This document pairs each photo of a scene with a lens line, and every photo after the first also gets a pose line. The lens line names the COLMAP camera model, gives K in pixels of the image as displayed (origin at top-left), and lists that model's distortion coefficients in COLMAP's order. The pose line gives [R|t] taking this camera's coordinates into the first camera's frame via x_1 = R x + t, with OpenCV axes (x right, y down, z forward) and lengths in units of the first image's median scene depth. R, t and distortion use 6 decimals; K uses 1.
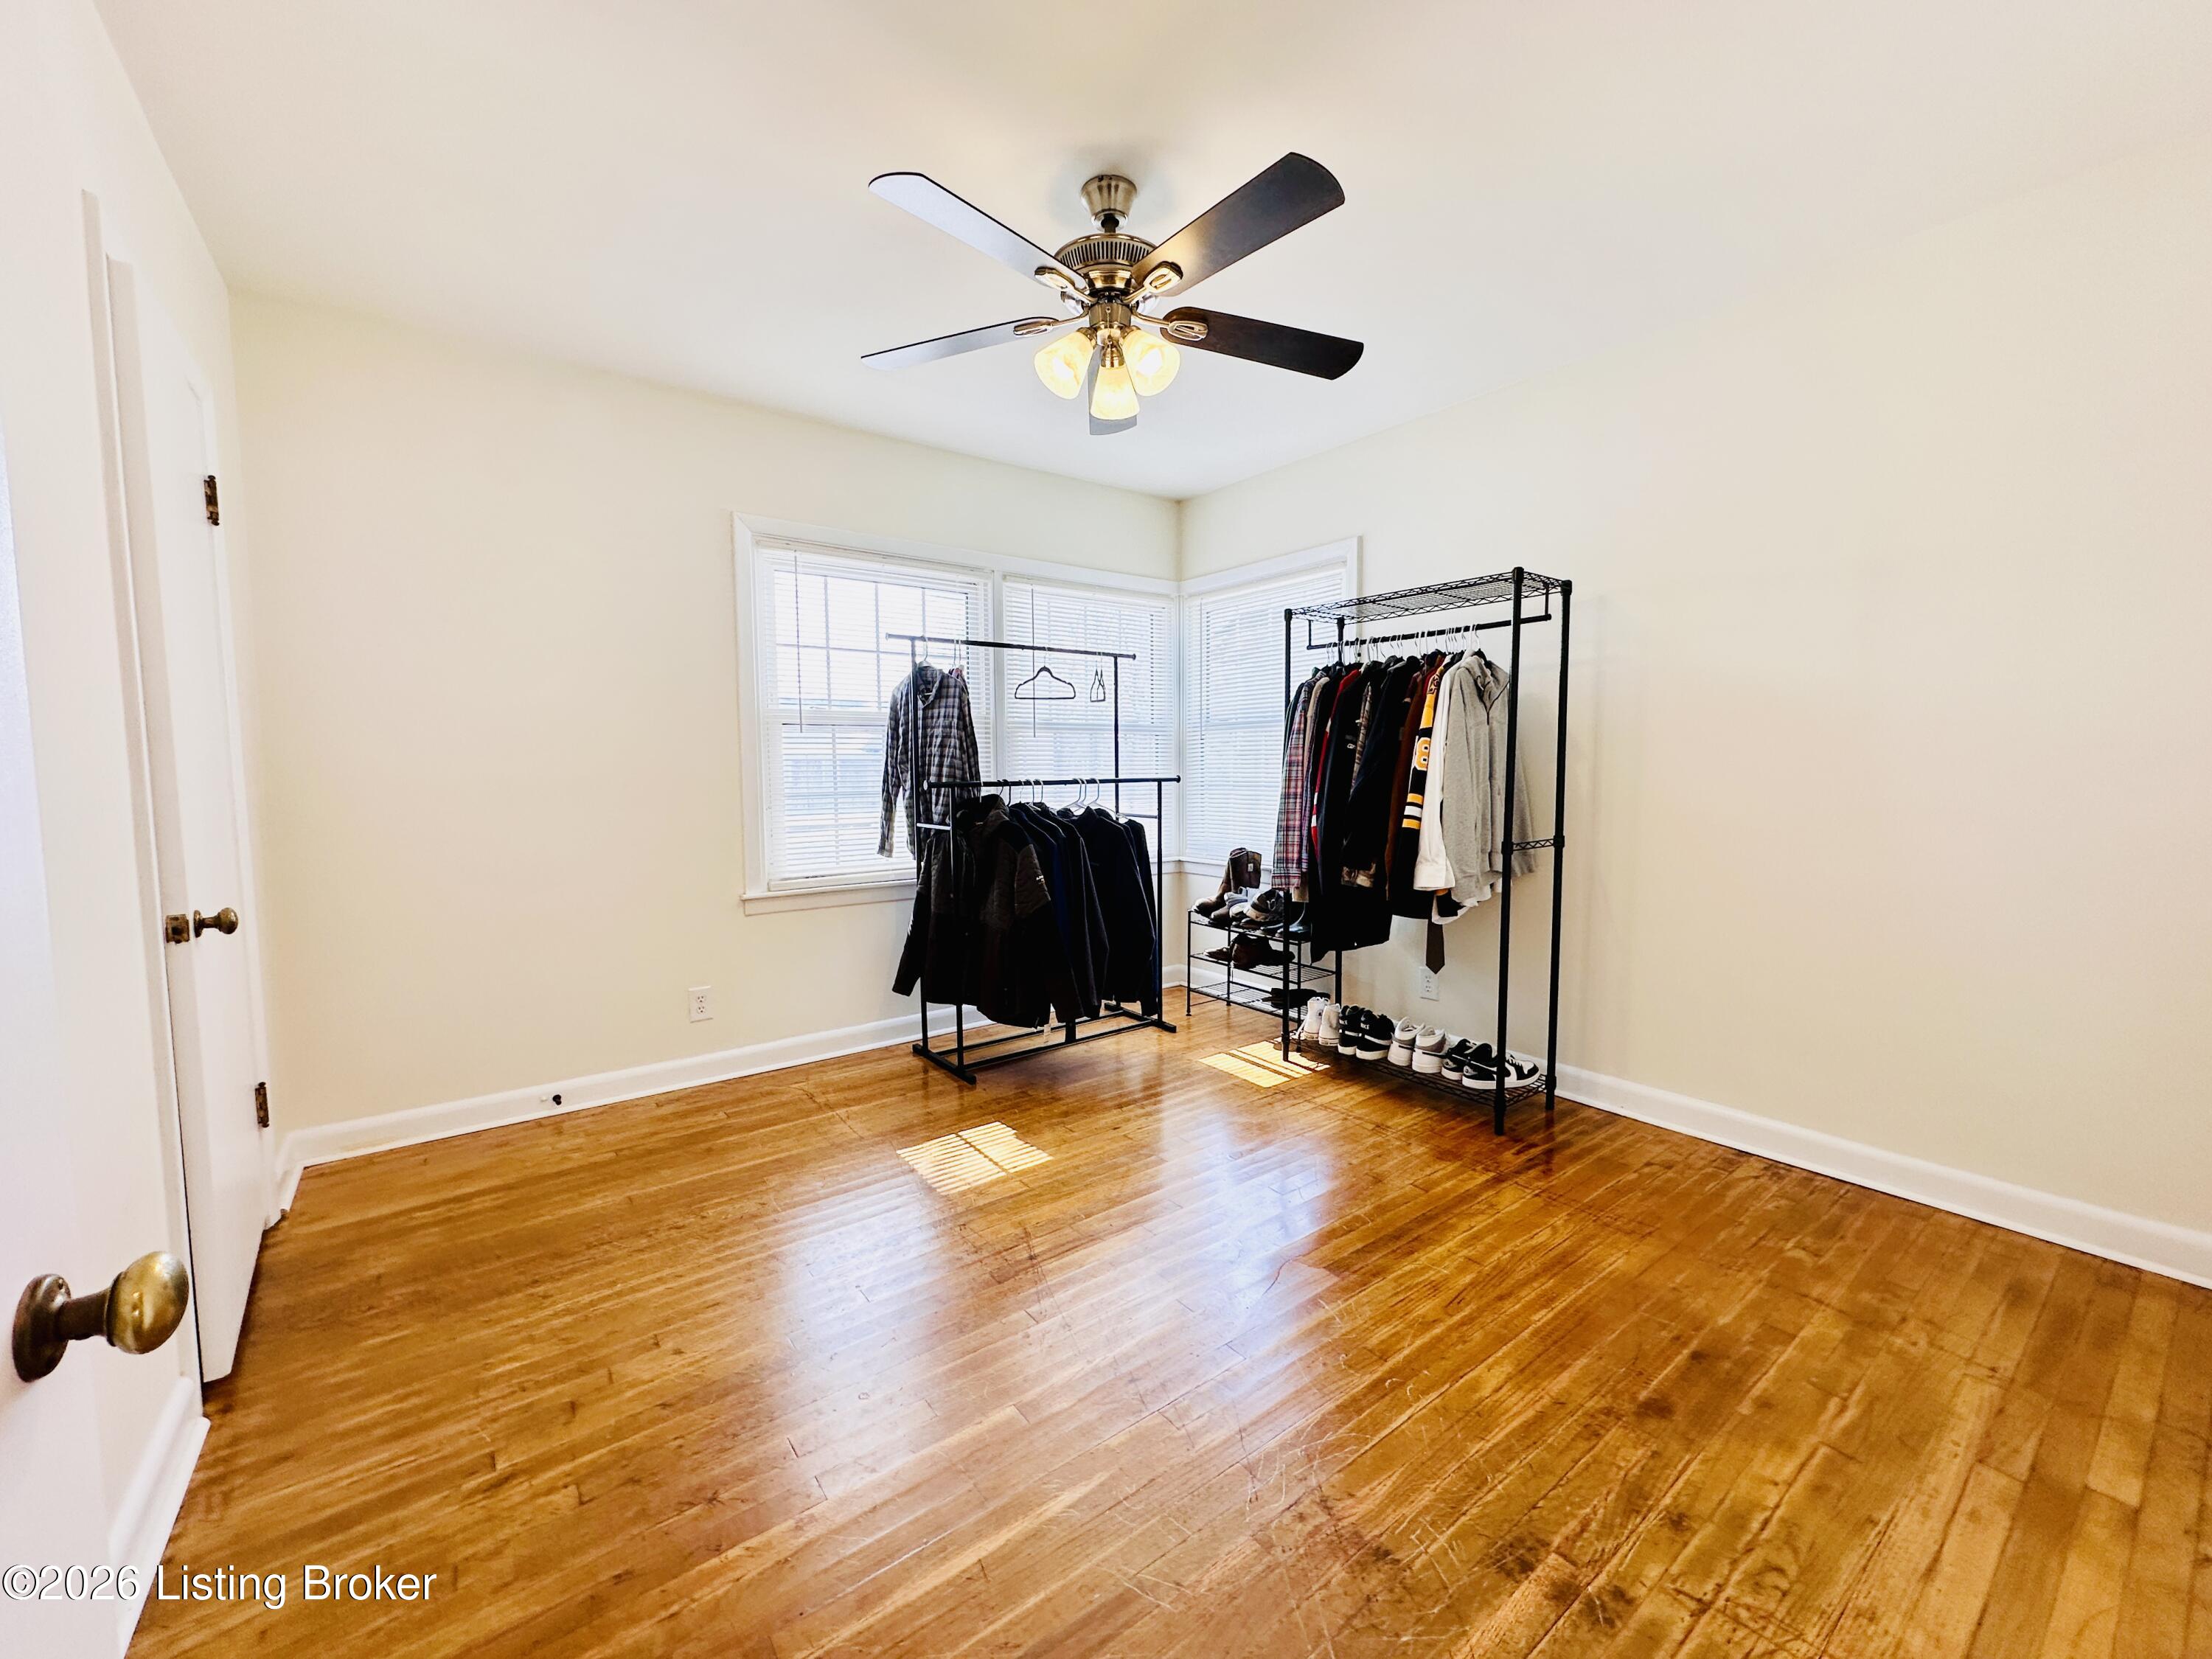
lens RADIAL K [[882.1, 0, 1108.0], [0, 882.1, 824.0], [0, 0, 1]] dist [-0.000781, 0.000156]
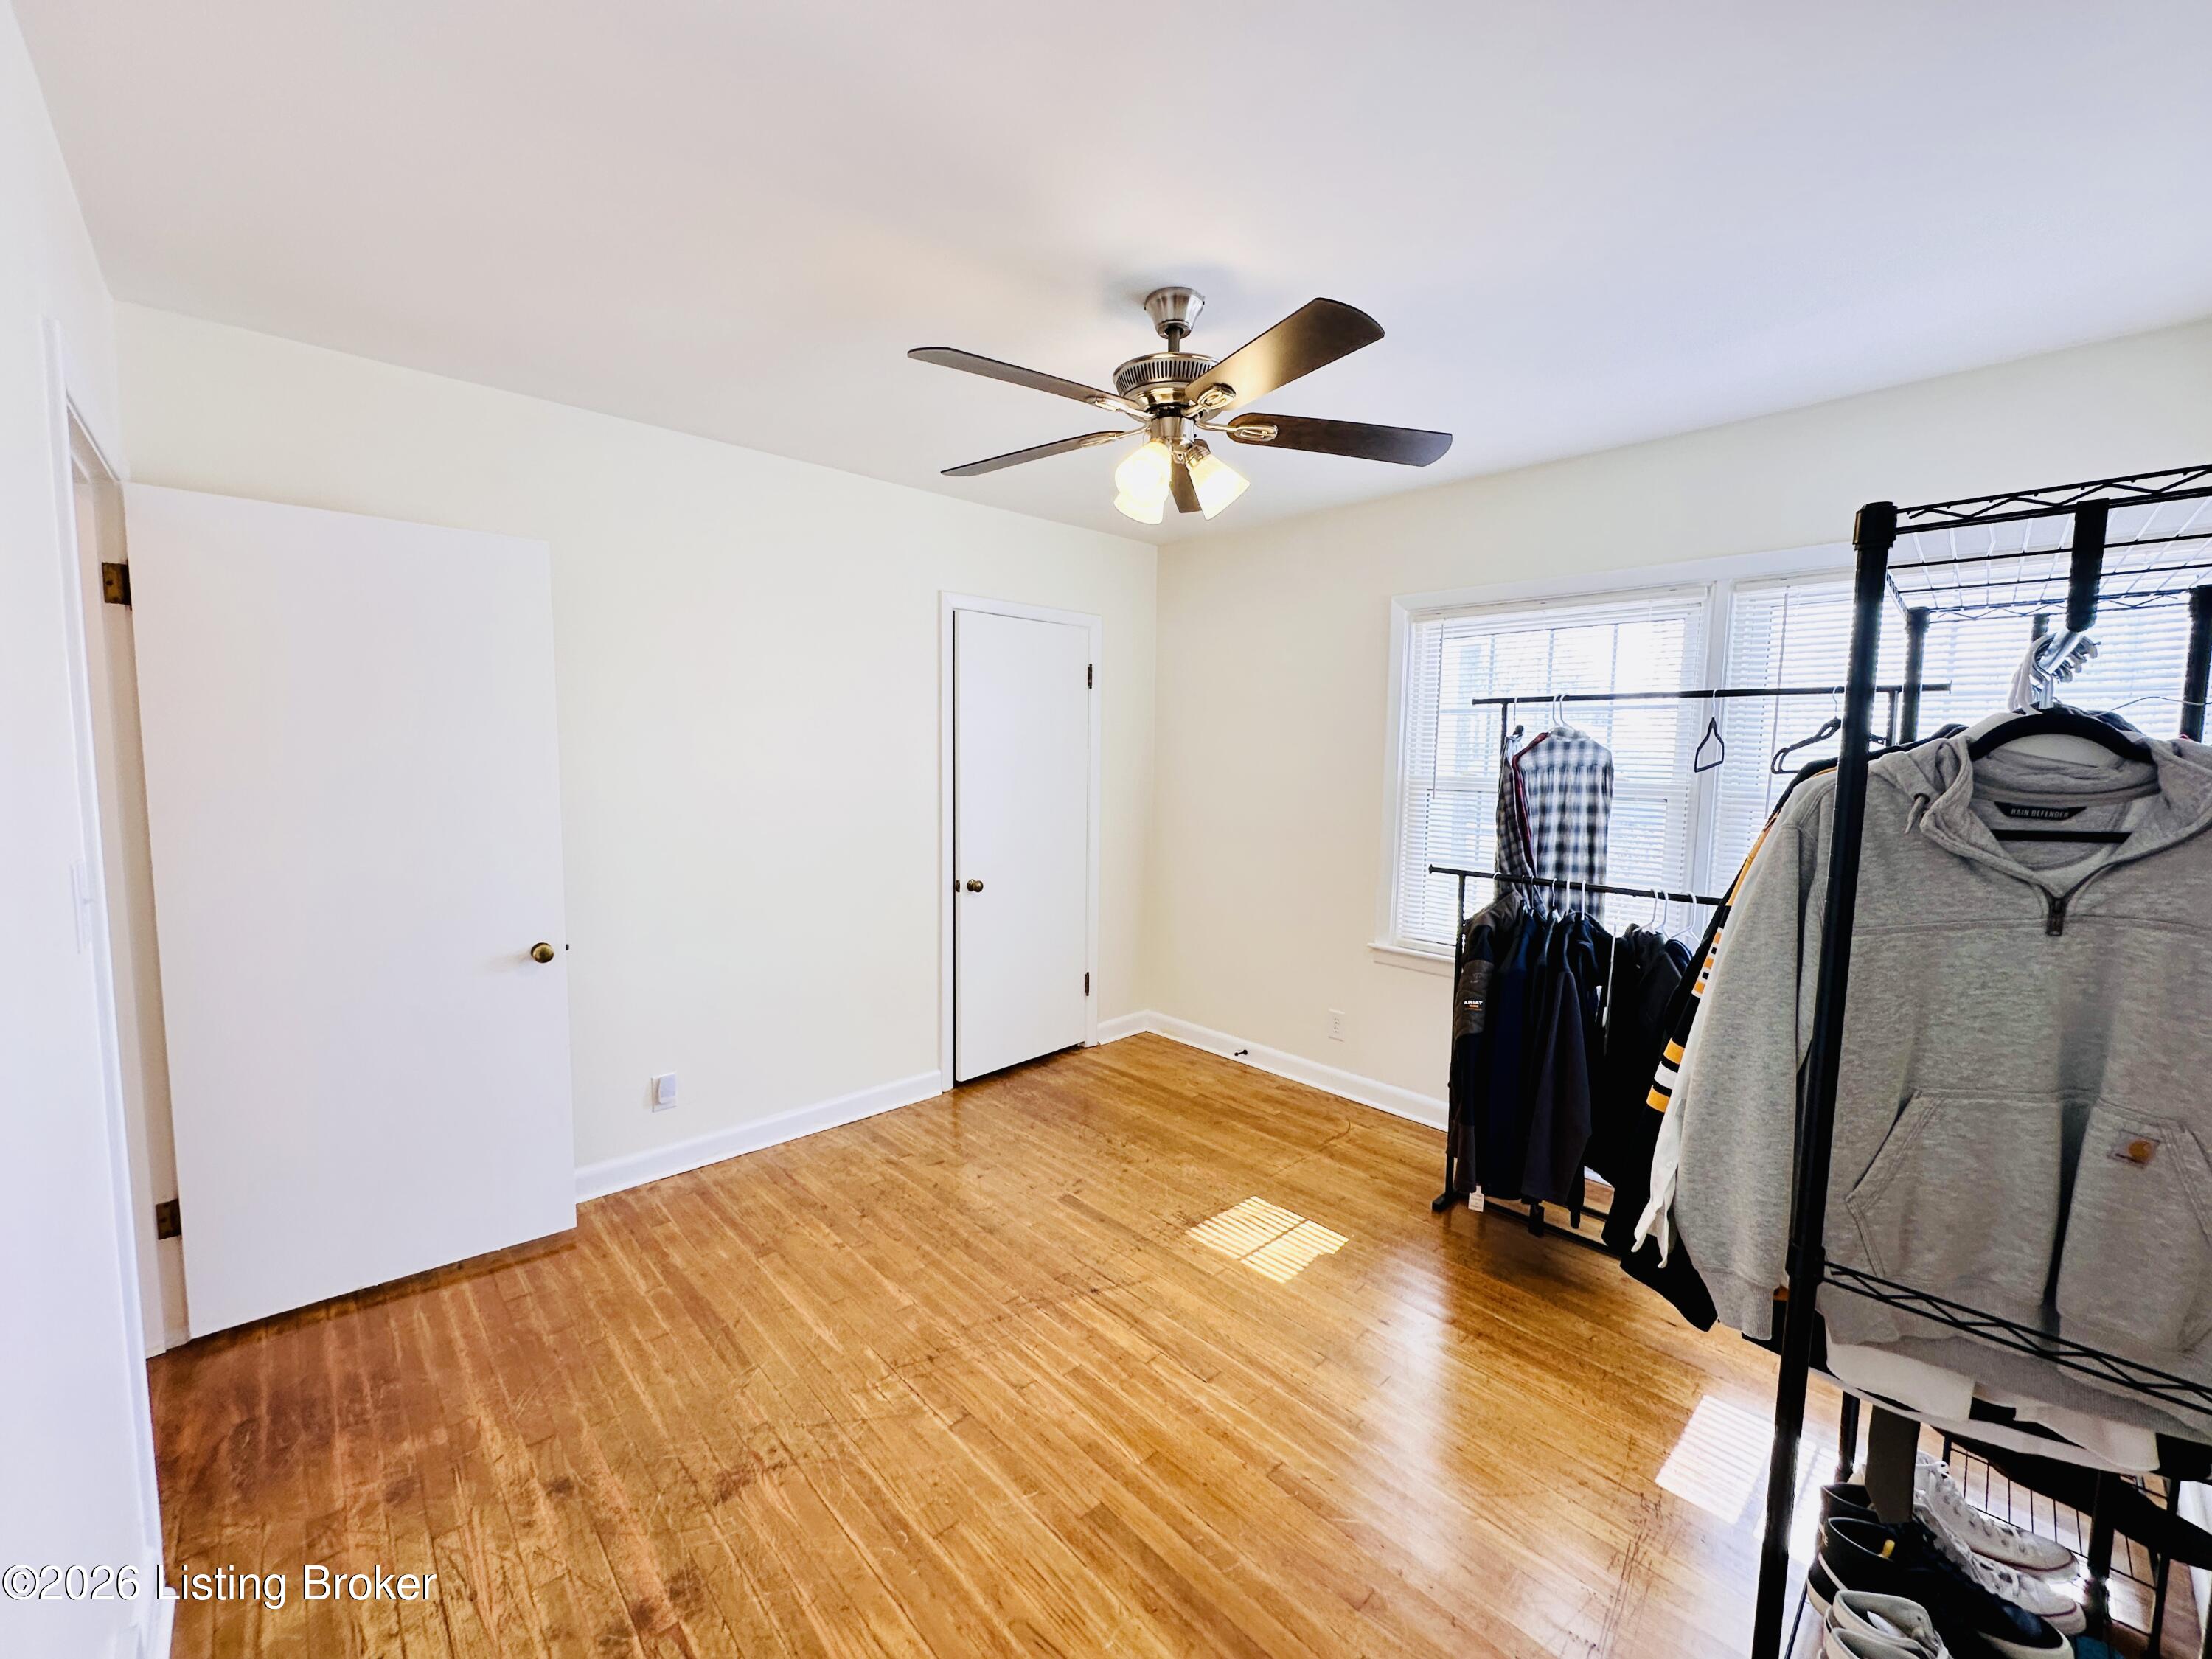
lens RADIAL K [[882.1, 0, 1107.3], [0, 882.1, 828.0], [0, 0, 1]] dist [-0.000781, 0.000156]
pose [[0.113997, 0.099181, -0.988518, 1.141801], [-0.082454, 0.992516, 0.090074, -0.245326], [0.990054, 0.071239, 0.121322, 0.958270]]
